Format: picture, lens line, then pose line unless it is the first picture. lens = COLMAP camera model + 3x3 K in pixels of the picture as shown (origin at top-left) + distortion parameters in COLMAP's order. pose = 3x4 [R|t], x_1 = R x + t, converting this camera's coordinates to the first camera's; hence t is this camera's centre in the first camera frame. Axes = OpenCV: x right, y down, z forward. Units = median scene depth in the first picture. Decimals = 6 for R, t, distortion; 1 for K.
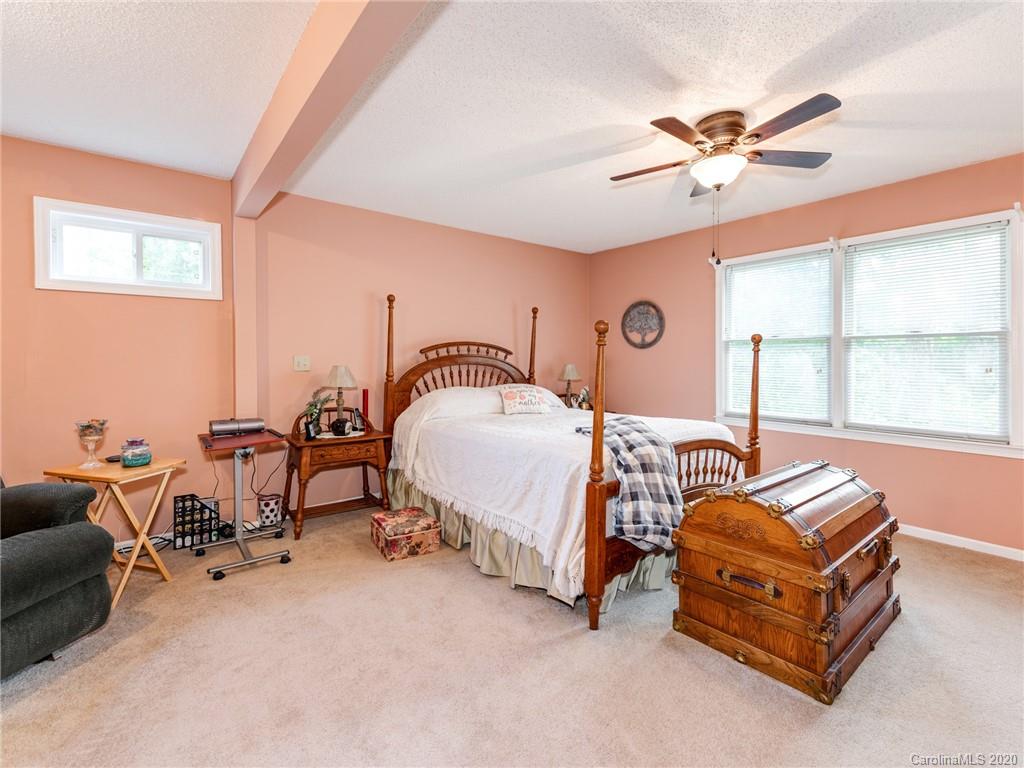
lens RADIAL K [[458.1, 0, 510.2], [0, 458.1, 378.5], [0, 0, 1]] dist [0.014464, -0.001656]
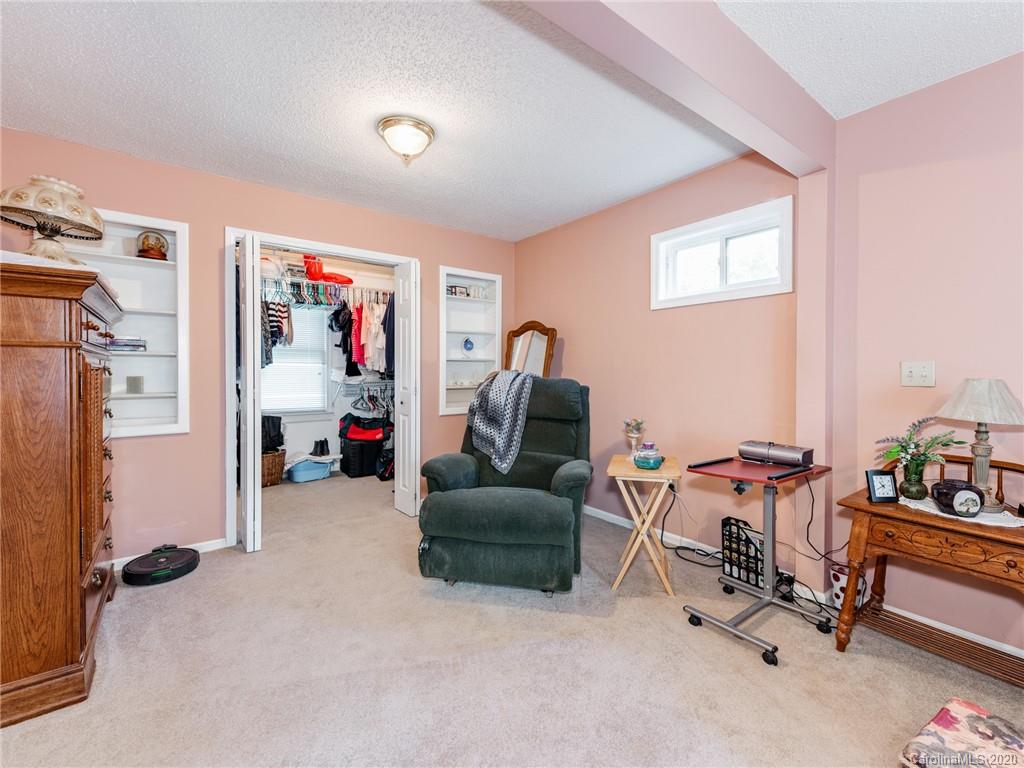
lens RADIAL K [[458.1, 0, 513.0], [0, 458.1, 378.0], [0, 0, 1]] dist [0.014464, -0.001656]
pose [[-0.027681, 0.021382, -0.999388, 0.186541], [-0.044085, 0.998772, 0.022590, -0.019798], [0.998644, 0.044684, -0.026704, 0.576294]]
